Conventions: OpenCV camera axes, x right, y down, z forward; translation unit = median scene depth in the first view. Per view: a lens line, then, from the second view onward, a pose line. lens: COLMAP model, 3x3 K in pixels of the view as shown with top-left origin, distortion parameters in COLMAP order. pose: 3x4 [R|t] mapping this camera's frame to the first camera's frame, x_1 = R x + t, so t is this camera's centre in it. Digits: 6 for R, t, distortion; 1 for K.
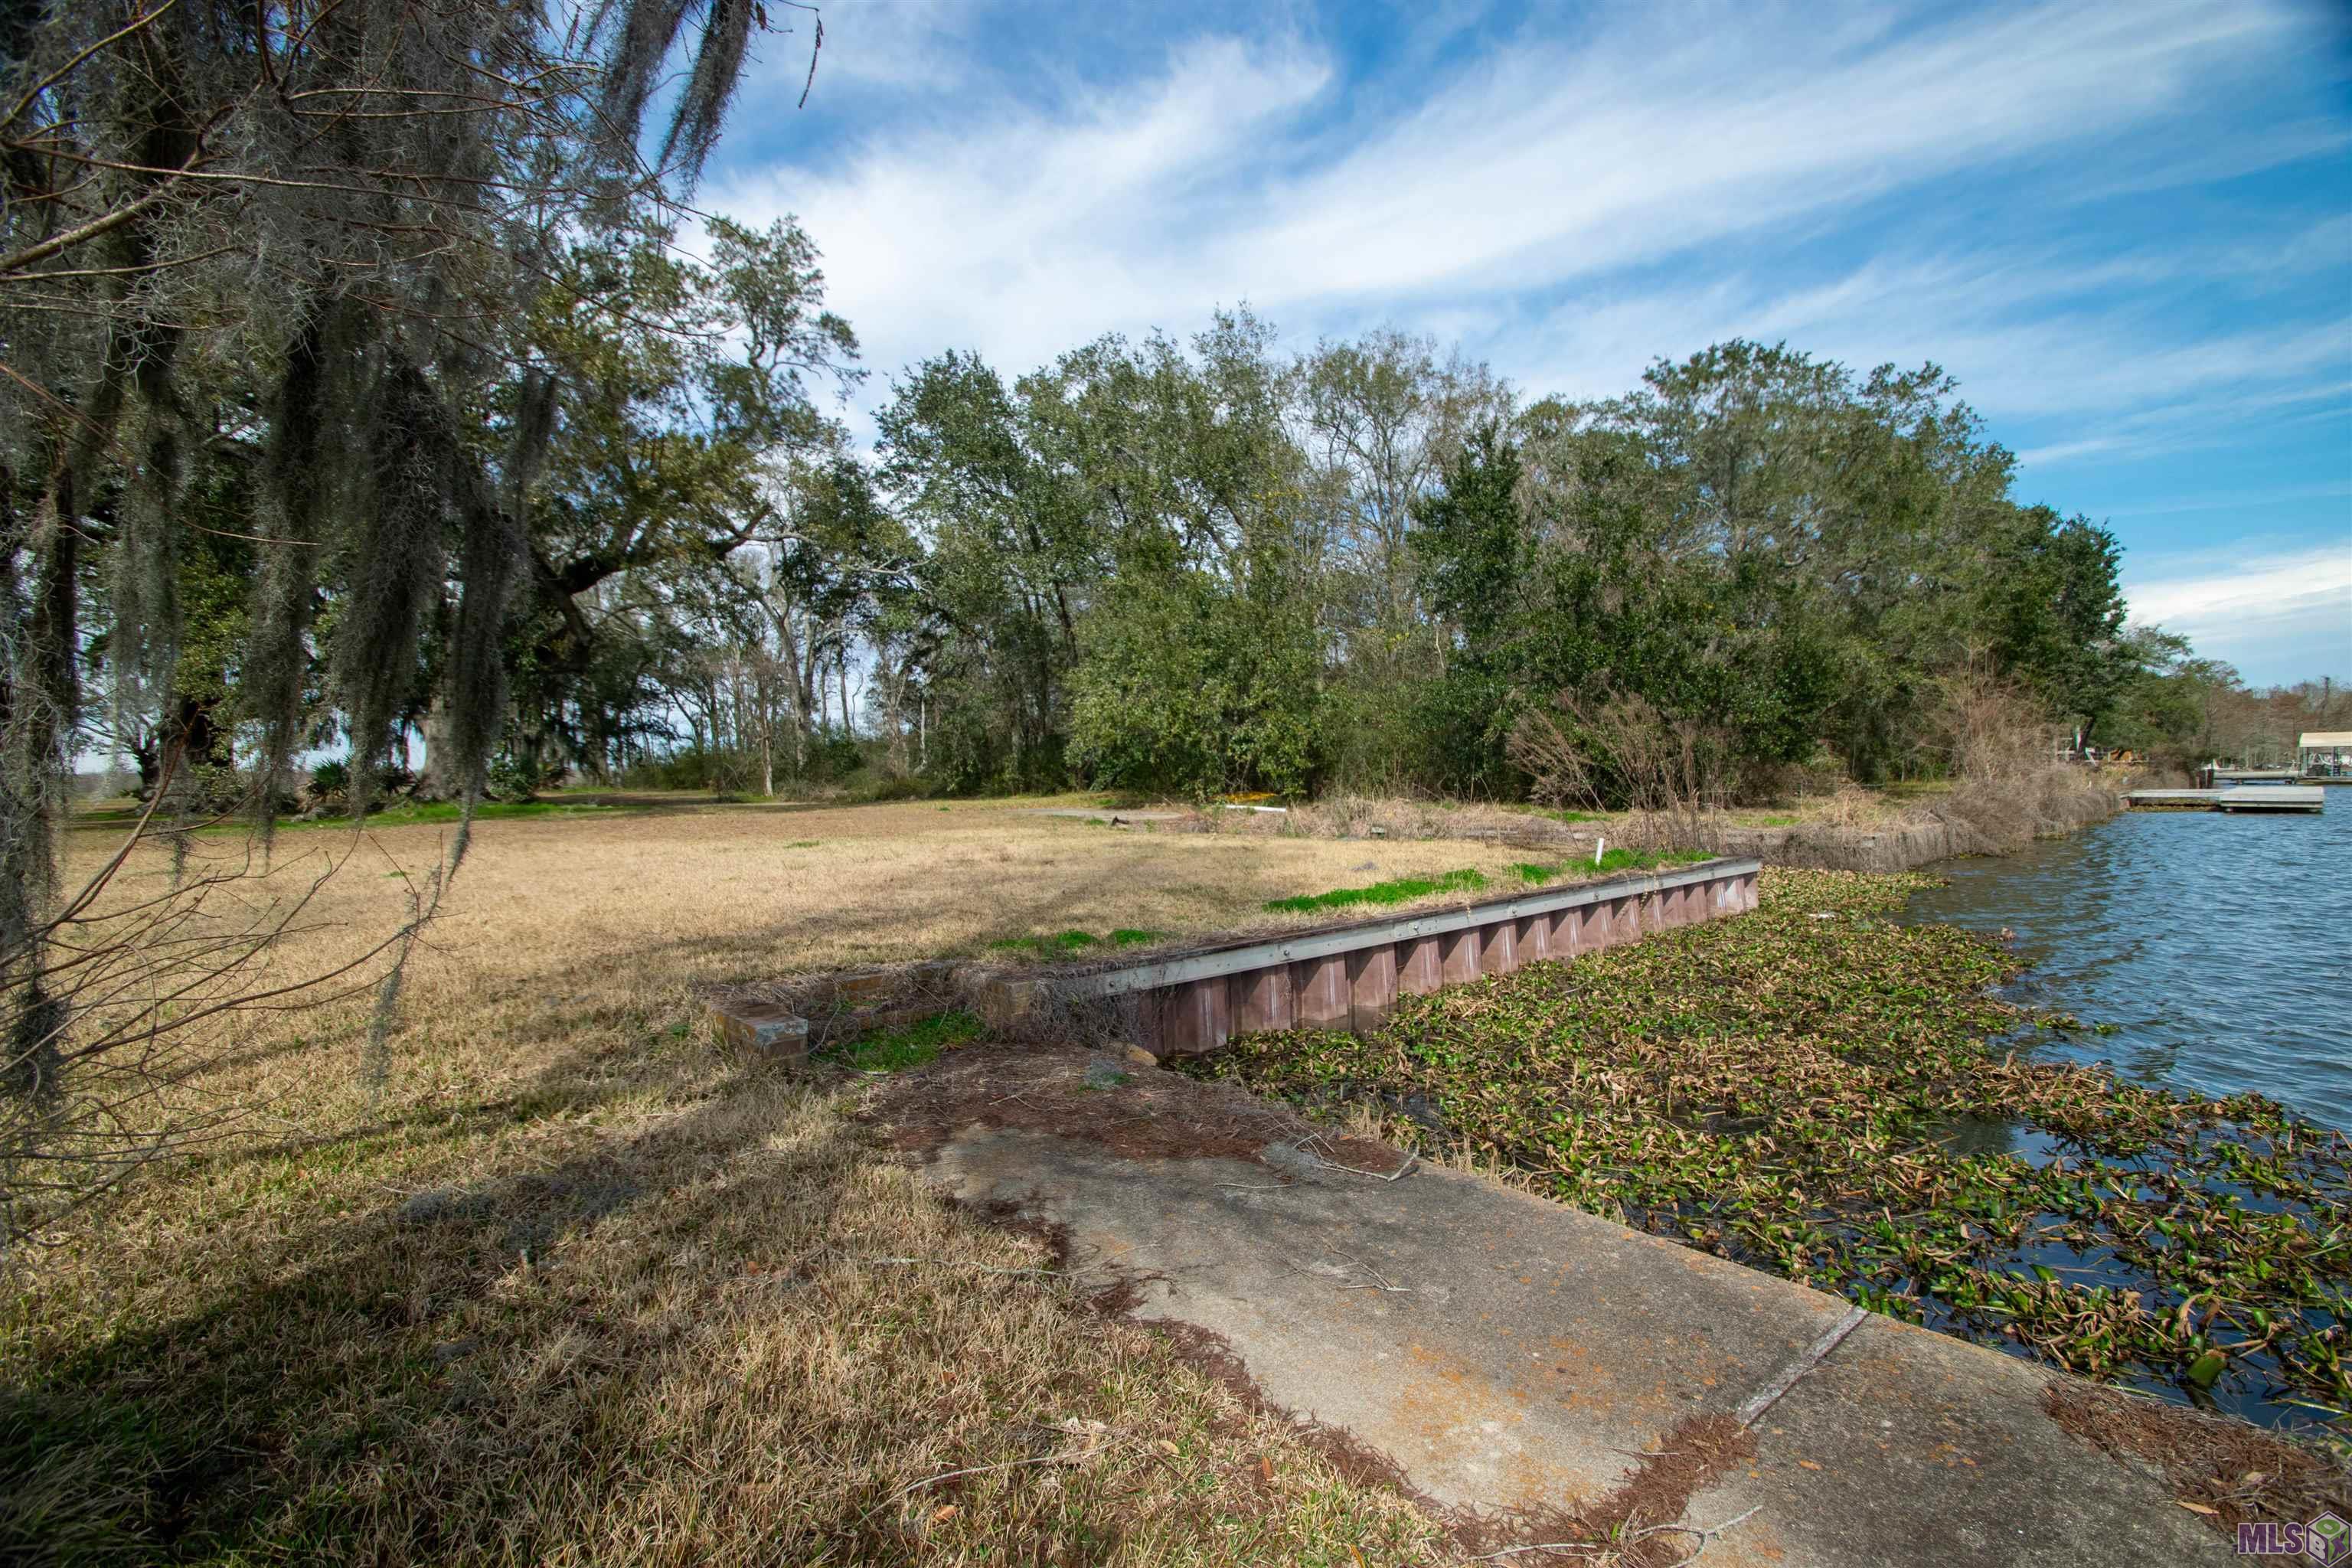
lens RADIAL K [[1091.7, 0, 1176.0], [0, 1091.7, 784.0], [0, 0, 1]] dist [-0.000420, 0.000035]
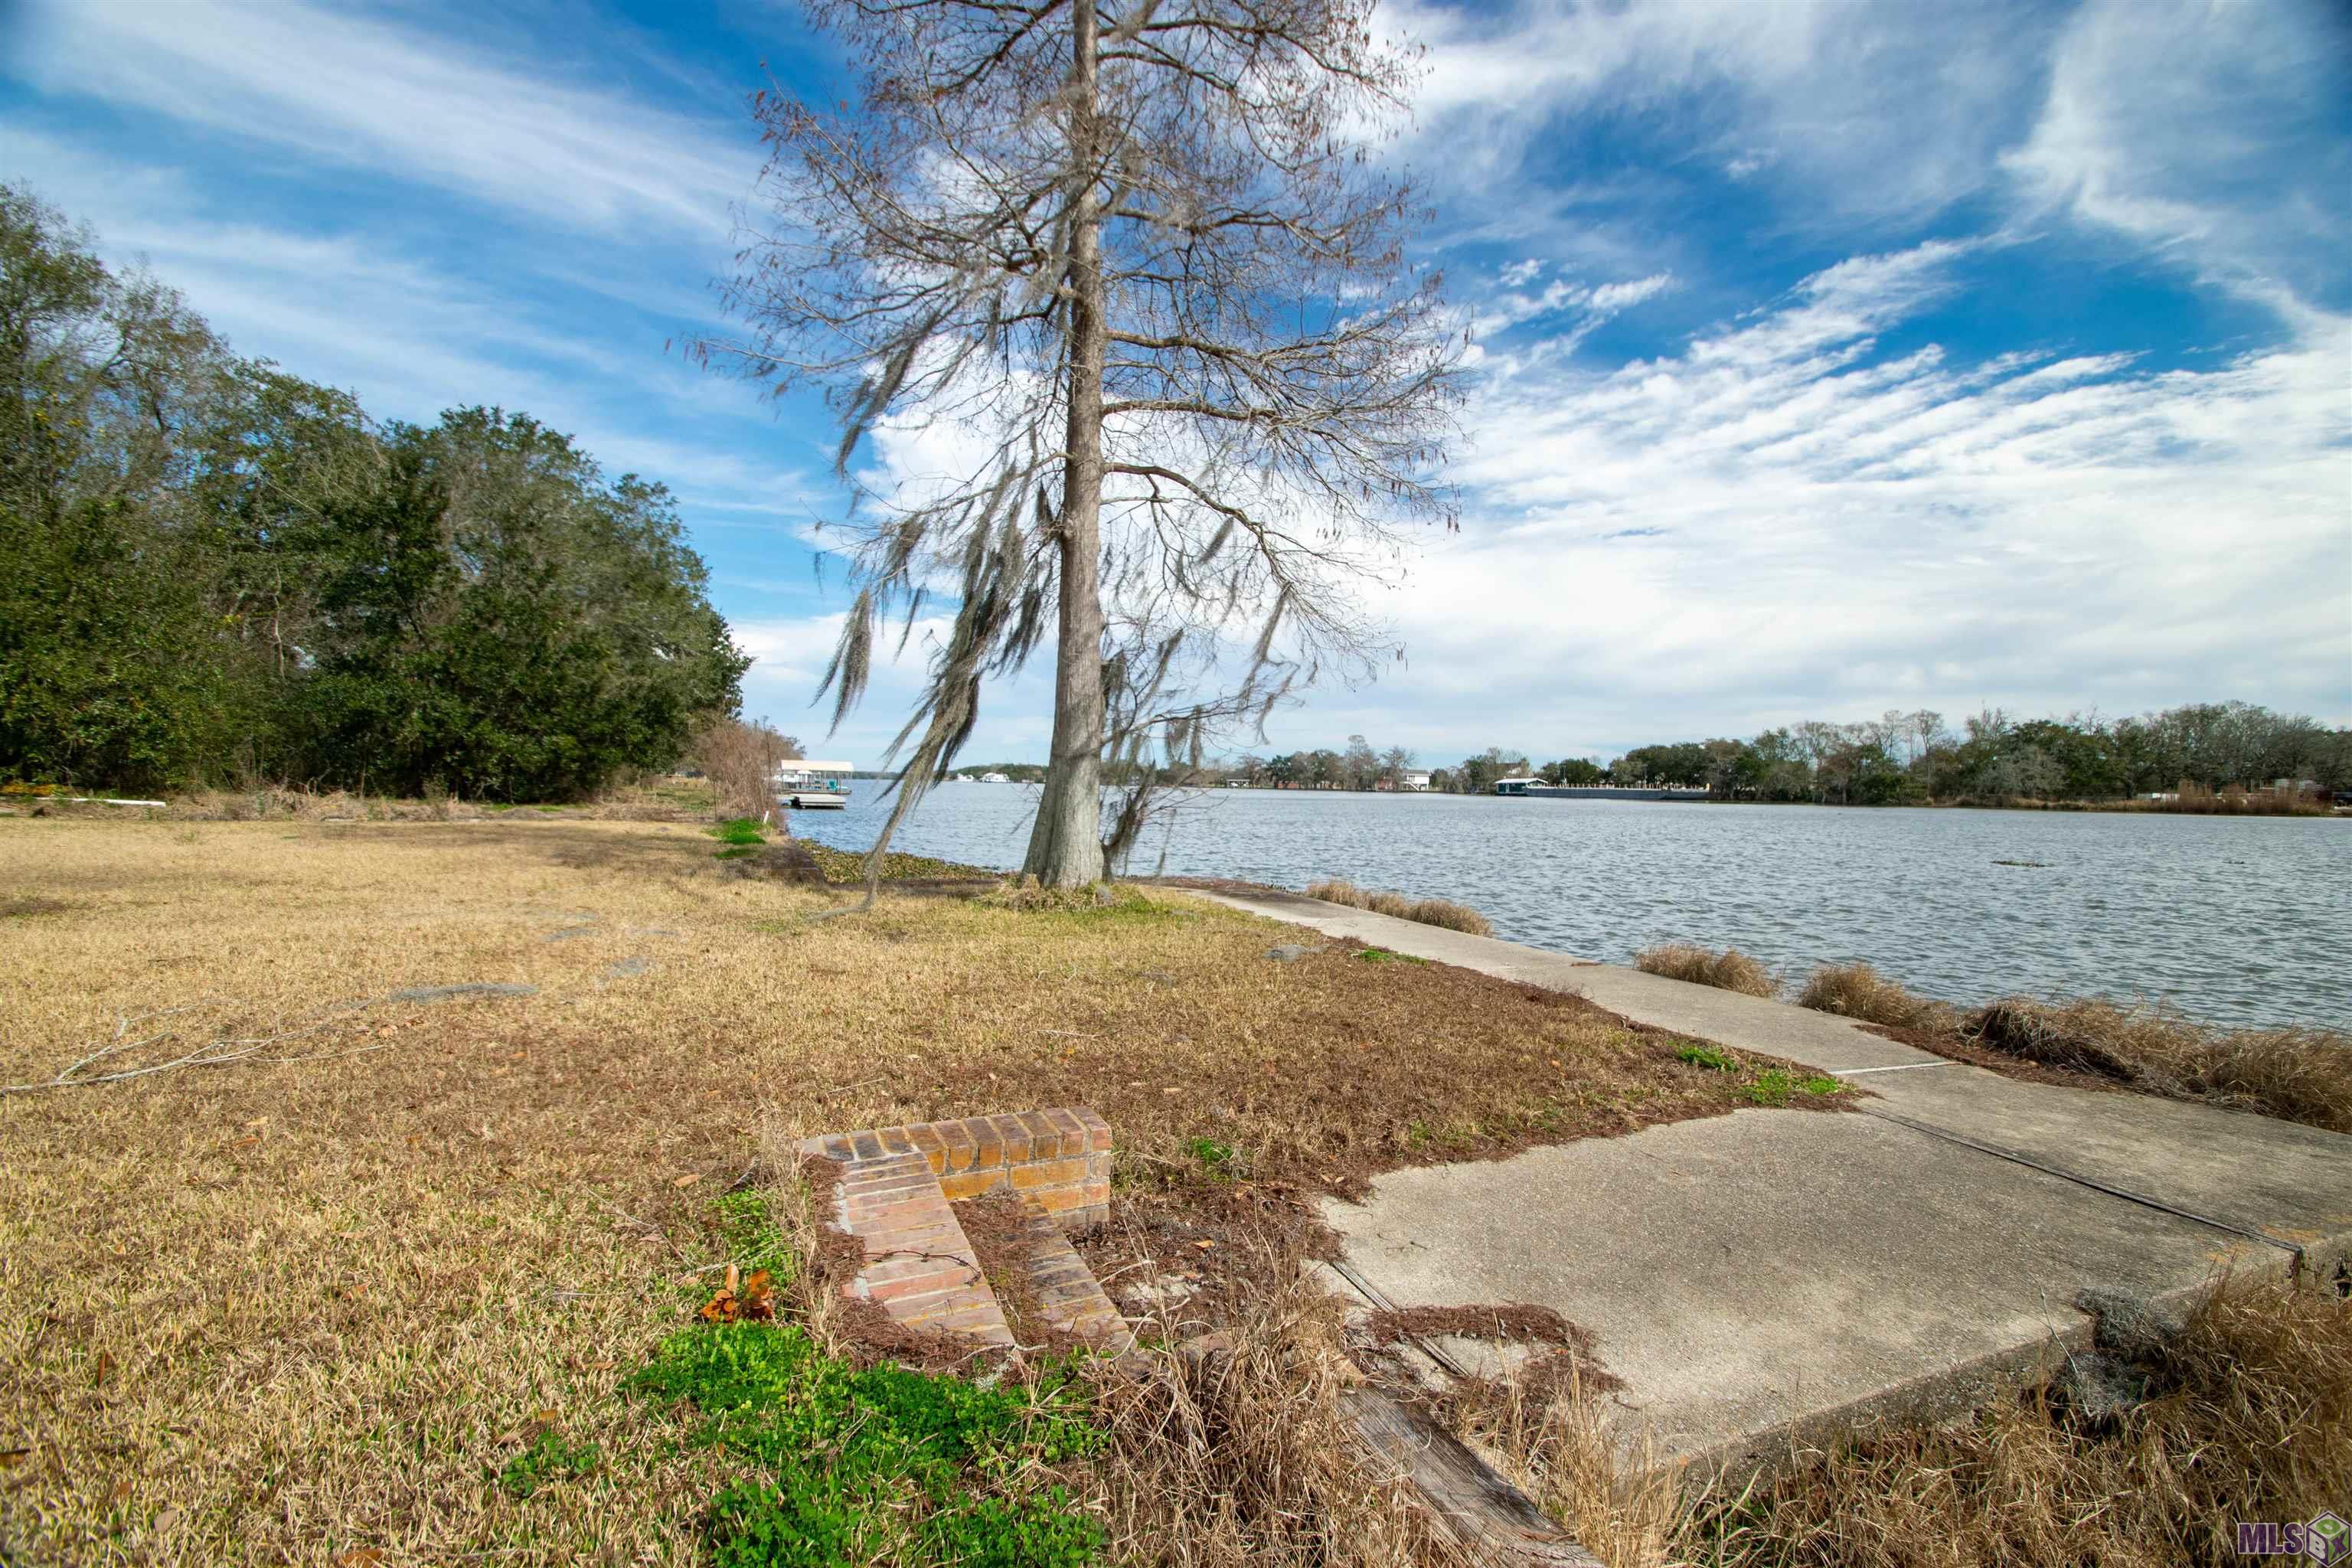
lens RADIAL K [[1091.7, 0, 1176.0], [0, 1091.7, 784.0], [0, 0, 1]] dist [-0.000420, 0.000035]
pose [[0.328036, 0.001032, 0.944665, -0.402782], [-0.006540, 0.999978, 0.001178, -0.004276], [-0.944642, -0.006565, 0.328036, -0.084153]]
